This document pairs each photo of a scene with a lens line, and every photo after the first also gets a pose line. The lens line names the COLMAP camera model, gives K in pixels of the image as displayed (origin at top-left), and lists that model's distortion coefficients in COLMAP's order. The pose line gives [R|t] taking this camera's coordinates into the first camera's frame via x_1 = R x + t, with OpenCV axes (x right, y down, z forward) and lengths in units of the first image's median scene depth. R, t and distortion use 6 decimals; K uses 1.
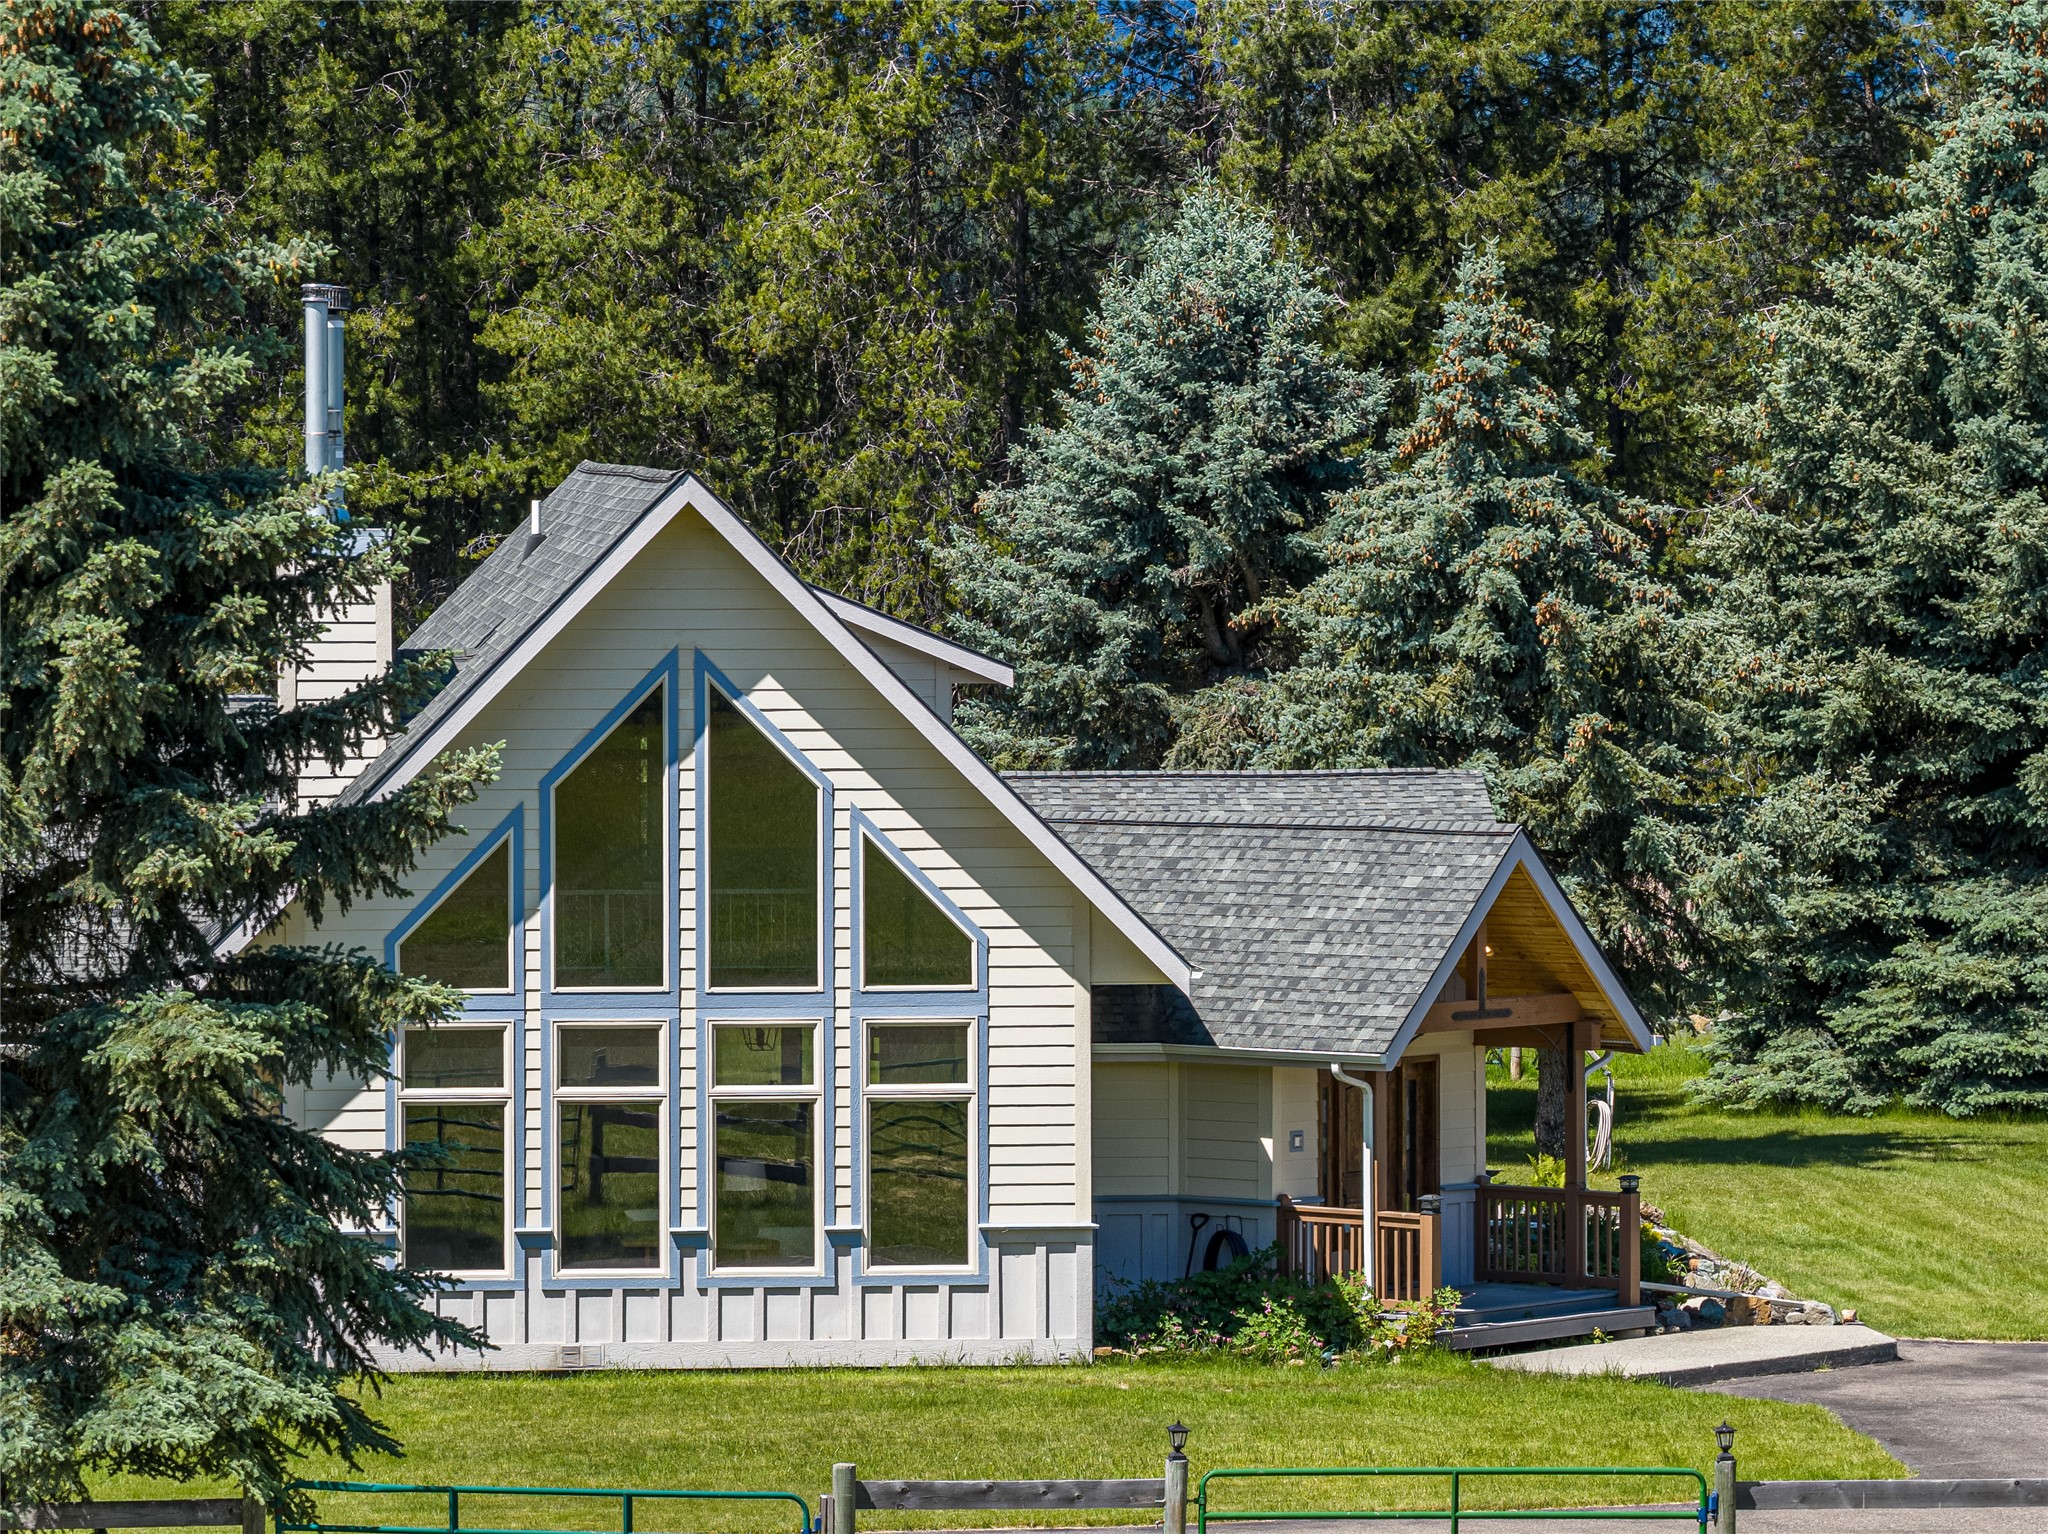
lens RADIAL K [[9921.8, 0, 1024.0], [0, 9921.8, 767.0], [0, 0, 1]] dist [1.401918, -63.863646]
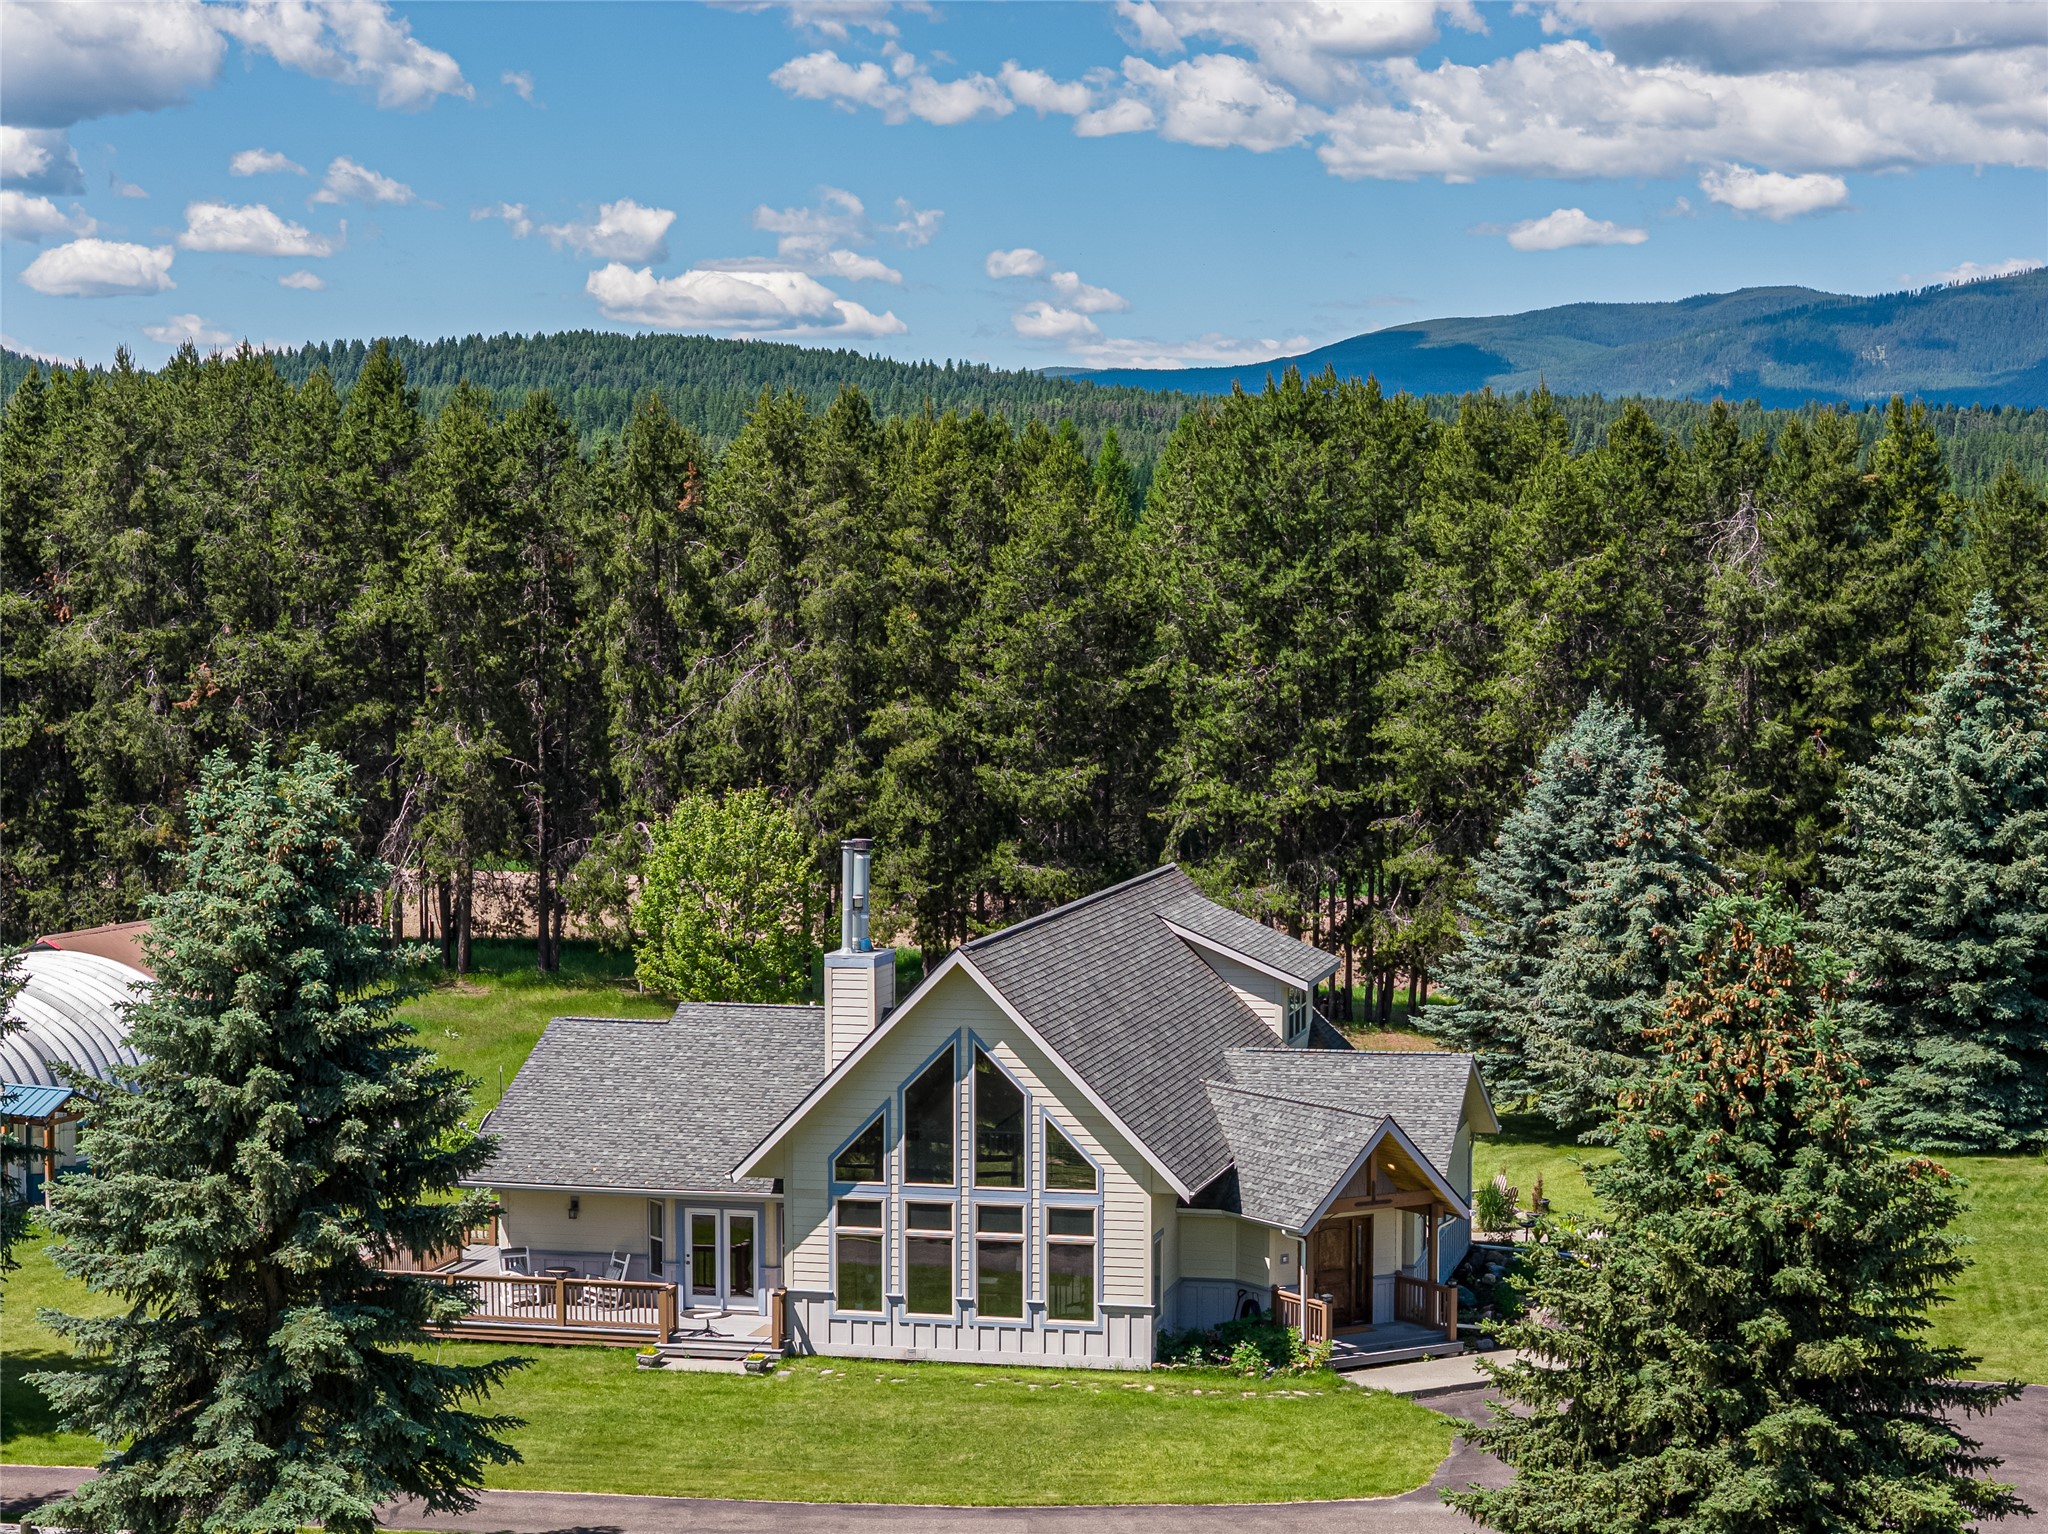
lens RADIAL K [[4081.3, 0, 1024.0], [0, 4081.3, 767.0], [0, 0, 1]] dist [-0.175170, 0.636196]
pose [[0.950104, 0.019180, -0.311345, 0.191391], [-0.013102, 0.999681, 0.021600, -0.066765], [0.311660, -0.016443, 0.950052, 0.136892]]
